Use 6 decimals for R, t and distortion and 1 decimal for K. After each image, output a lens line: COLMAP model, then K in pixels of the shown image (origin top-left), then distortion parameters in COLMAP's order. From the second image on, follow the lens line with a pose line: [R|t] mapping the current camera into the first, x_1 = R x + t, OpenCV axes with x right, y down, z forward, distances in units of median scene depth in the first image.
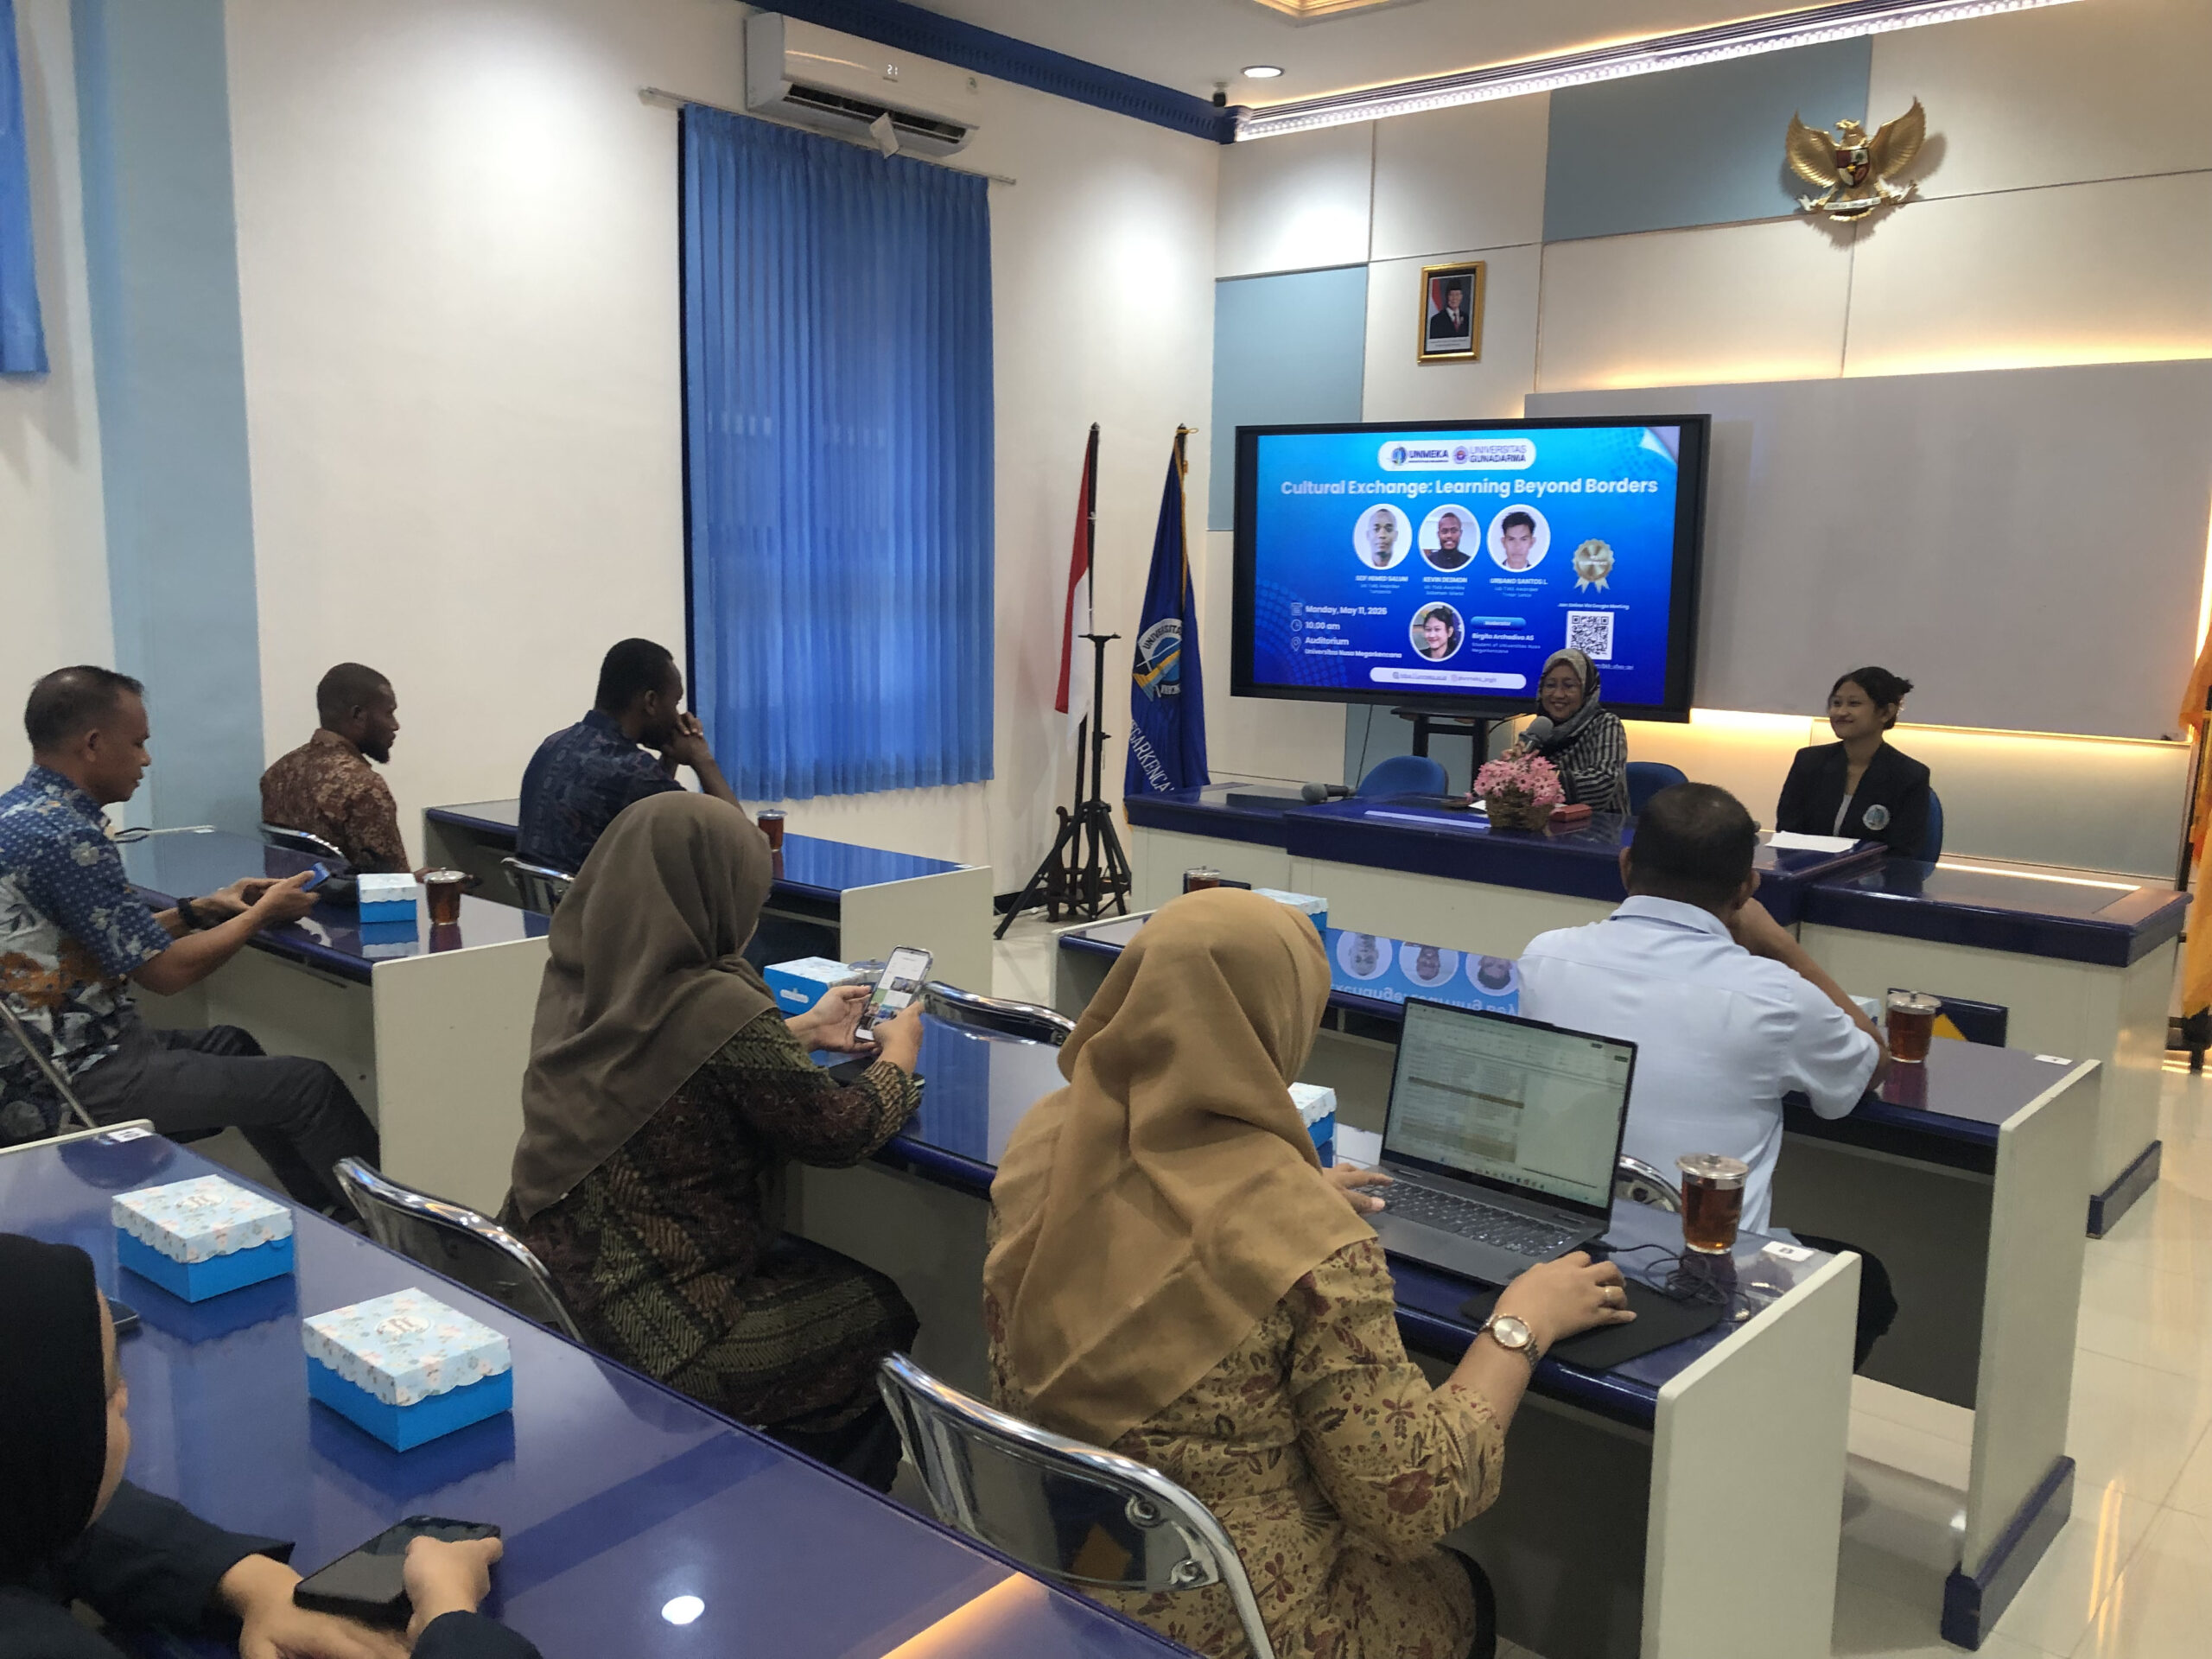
lens RADIAL K [[1826.8, 0, 1096.5], [0, 1826.8, 842.5], [0, 0, 1]] dist [0.023558, -0.012766]
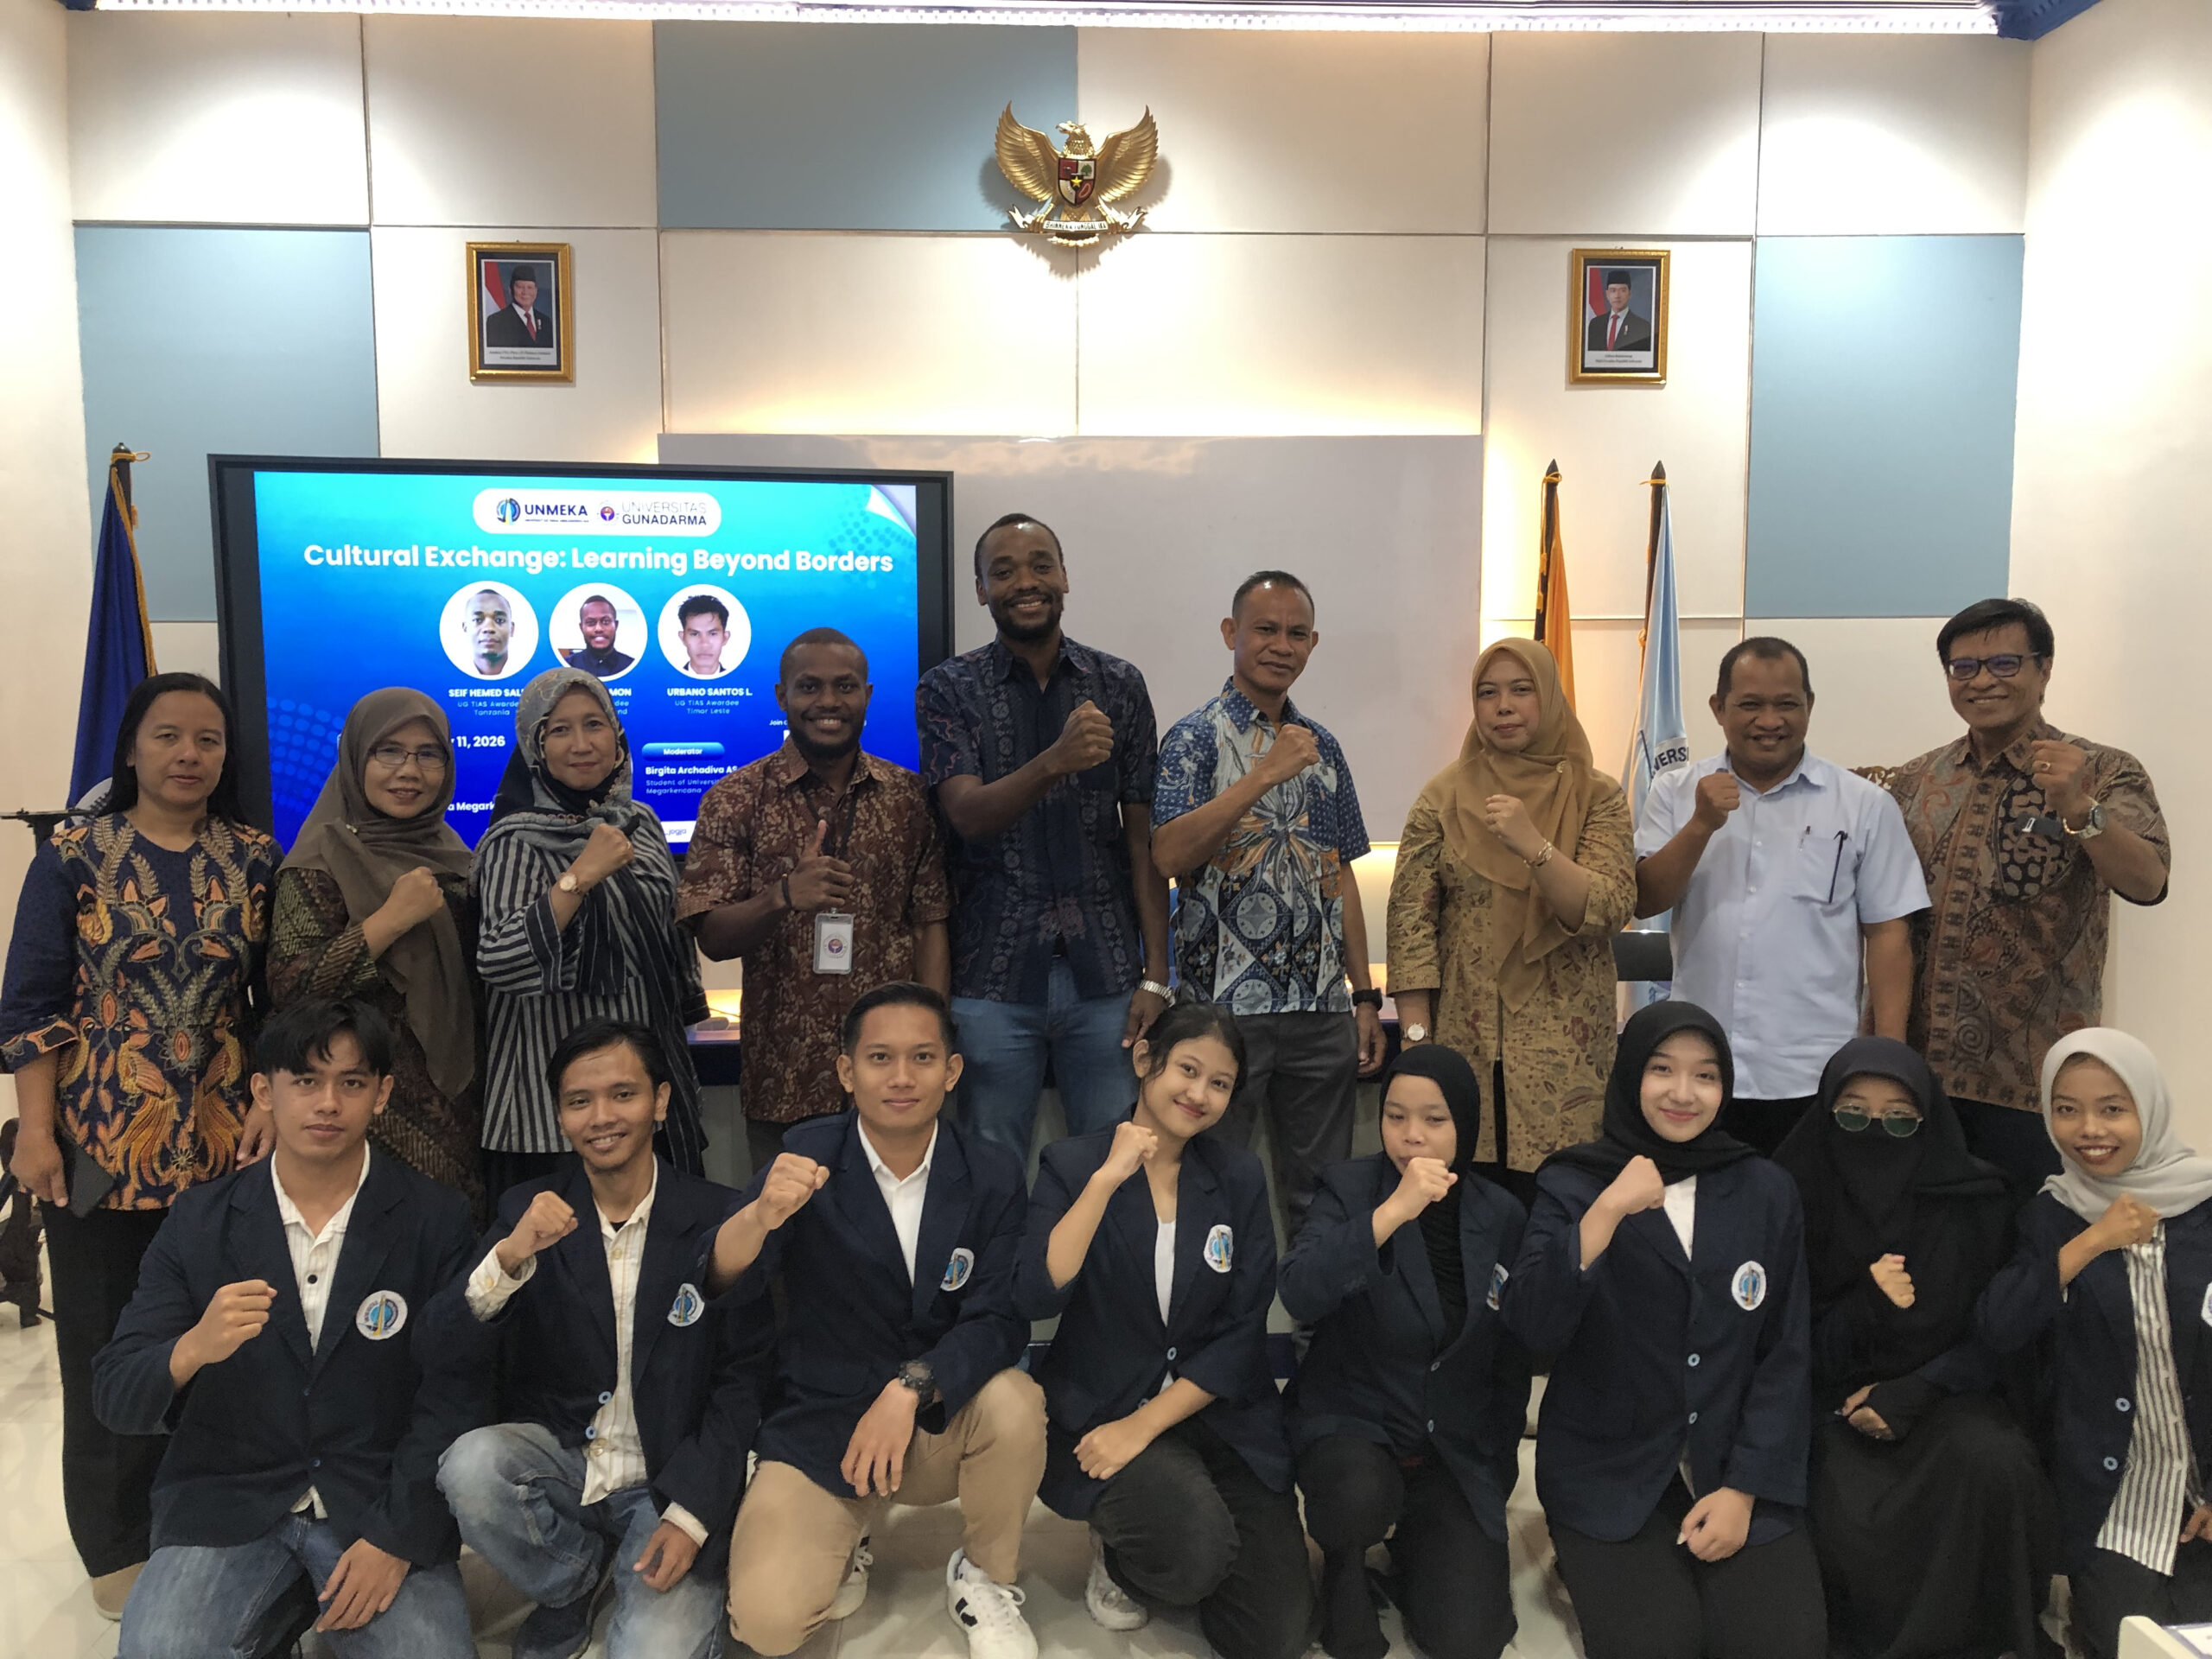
lens RADIAL K [[1826.8, 0, 1096.5], [0, 1826.8, 842.5], [0, 0, 1]] dist [0.023558, -0.012766]
pose [[0.725345, -0.085276, 0.683084, -0.148629], [0.120296, 0.992731, -0.003806, -0.062852], [-0.677794, 0.084933, 0.730330, 0.377802]]
